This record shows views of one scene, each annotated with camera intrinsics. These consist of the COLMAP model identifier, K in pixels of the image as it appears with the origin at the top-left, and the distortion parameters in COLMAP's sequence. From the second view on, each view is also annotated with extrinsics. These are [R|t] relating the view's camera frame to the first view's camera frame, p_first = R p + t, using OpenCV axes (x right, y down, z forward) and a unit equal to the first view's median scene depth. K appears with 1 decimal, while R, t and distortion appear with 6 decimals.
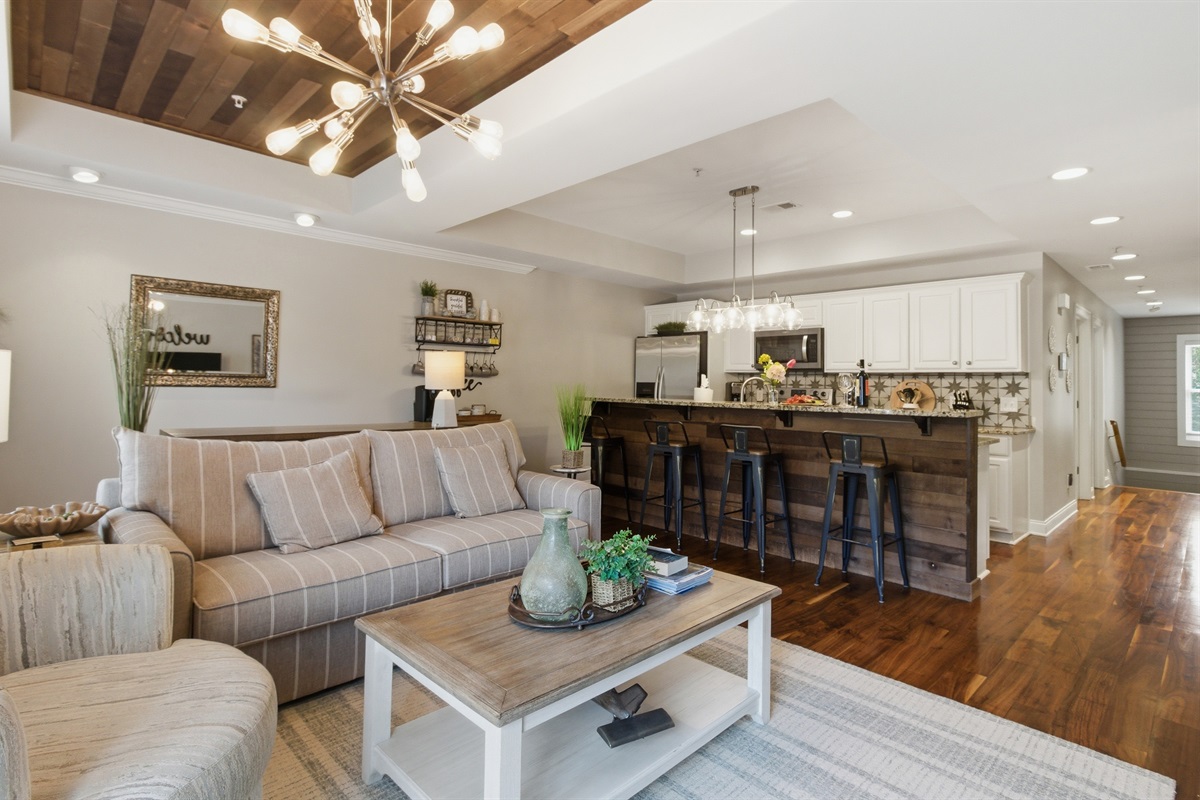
lens RADIAL K [[591.4, 0, 599.8], [0, 591.4, 375.8], [0, 0, 1]] dist [-0.001265, -0.000202]
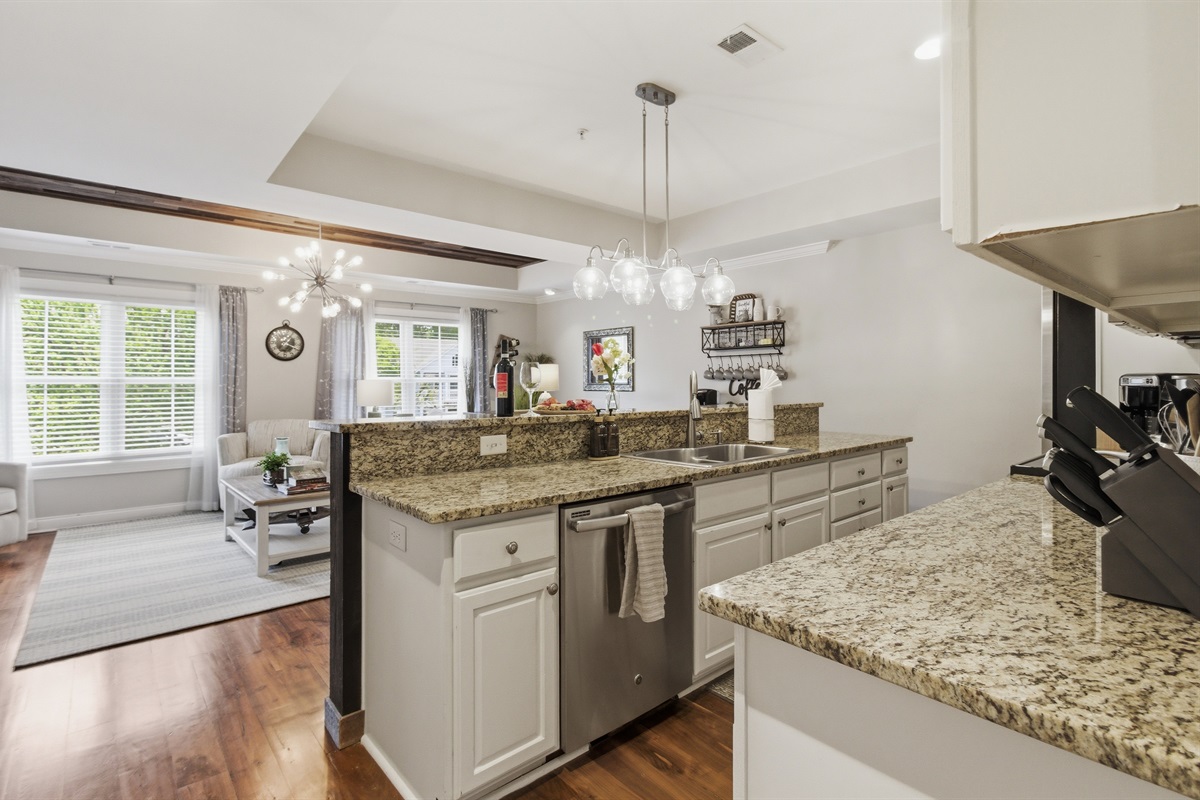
lens RADIAL K [[567.8, 0, 599.3], [0, 567.8, 383.5], [0, 0, 1]] dist [0.001120, 0.000147]
pose [[-0.059324, -0.013198, -0.998152, 0.793302], [0.010372, 0.999850, -0.013837, 0.018536], [0.998185, -0.011174, -0.059178, 0.874448]]
